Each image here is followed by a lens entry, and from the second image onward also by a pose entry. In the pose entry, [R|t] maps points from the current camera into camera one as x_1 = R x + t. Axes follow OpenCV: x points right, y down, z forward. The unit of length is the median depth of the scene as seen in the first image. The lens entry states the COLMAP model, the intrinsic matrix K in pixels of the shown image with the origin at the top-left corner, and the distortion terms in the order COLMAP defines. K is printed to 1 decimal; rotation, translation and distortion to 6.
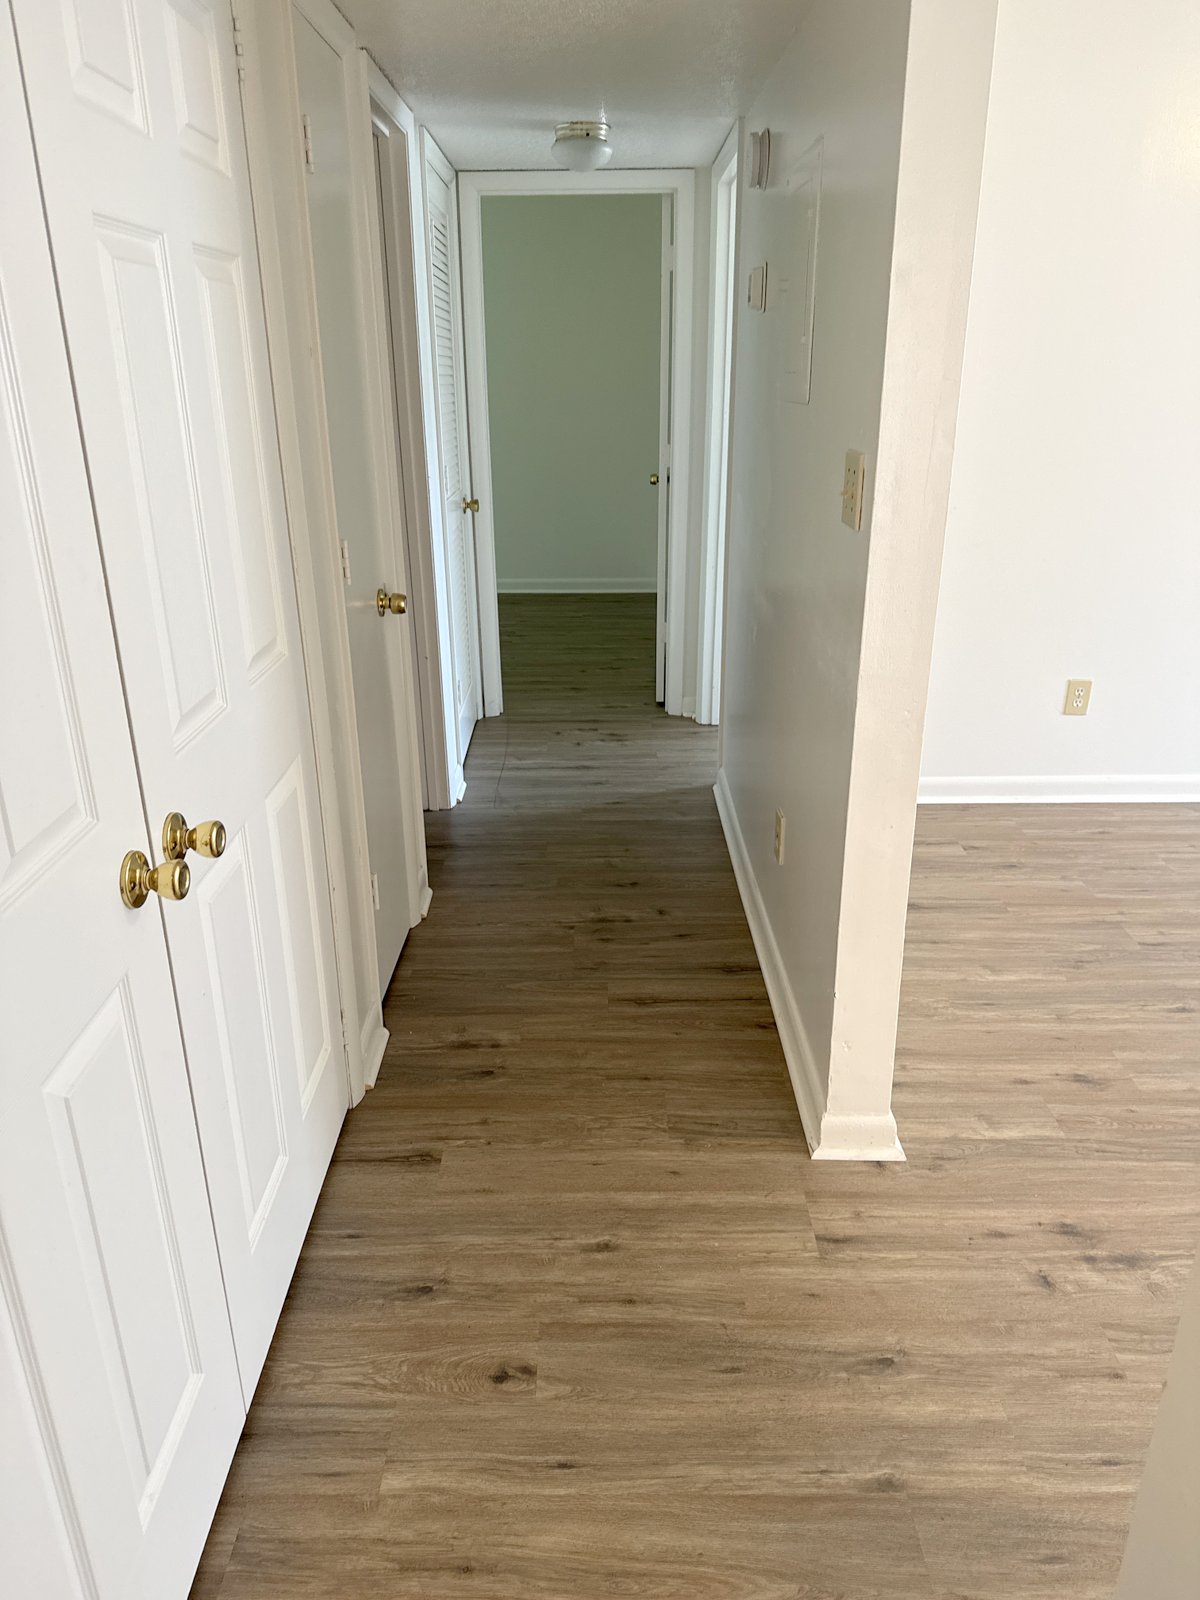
lens RADIAL K [[1138.0, 0, 587.5], [0, 1138.0, 806.8], [0, 0, 1]] dist [-0.000072, -0.005146]
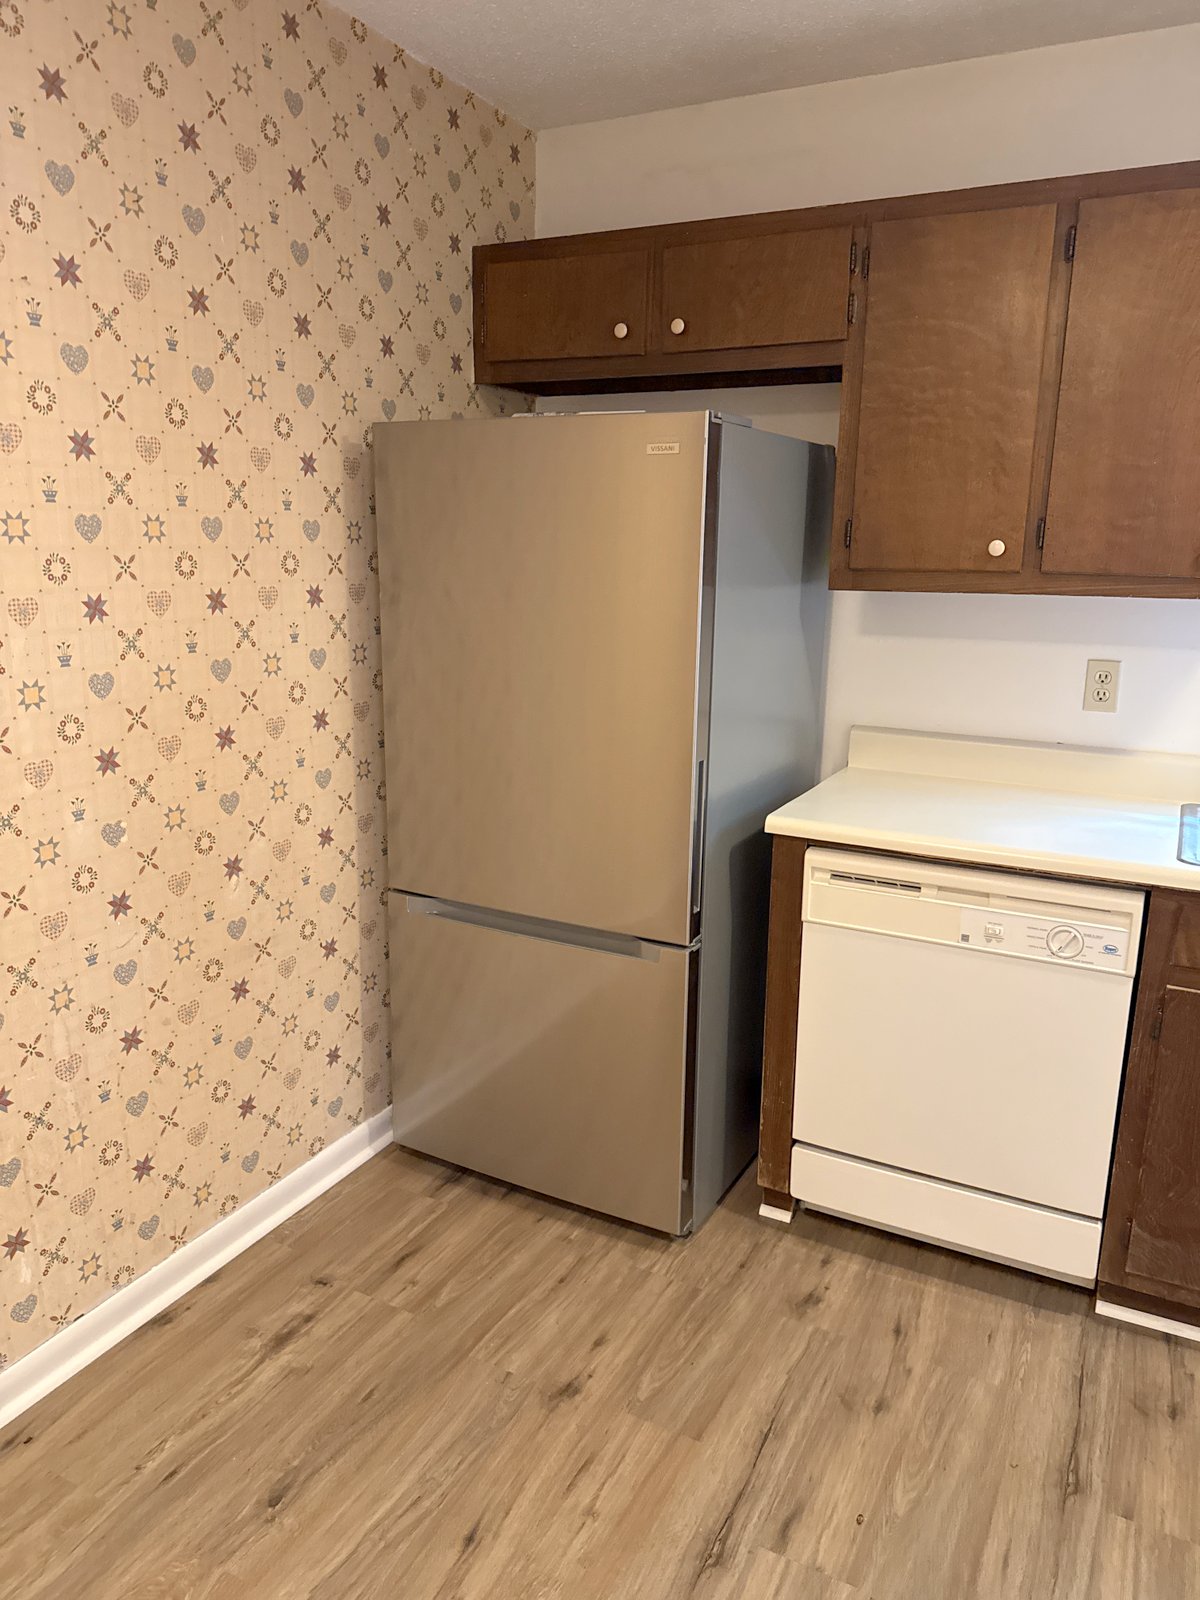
lens RADIAL K [[1138.0, 0, 599.7], [0, 1138.0, 804.0], [0, 0, 1]] dist [-0.000072, -0.005146]
pose [[-0.460269, 0.197050, -0.865635, 0.862999], [-0.336008, 0.863855, 0.375304, -0.498338], [0.821737, 0.463601, -0.331395, 1.269145]]
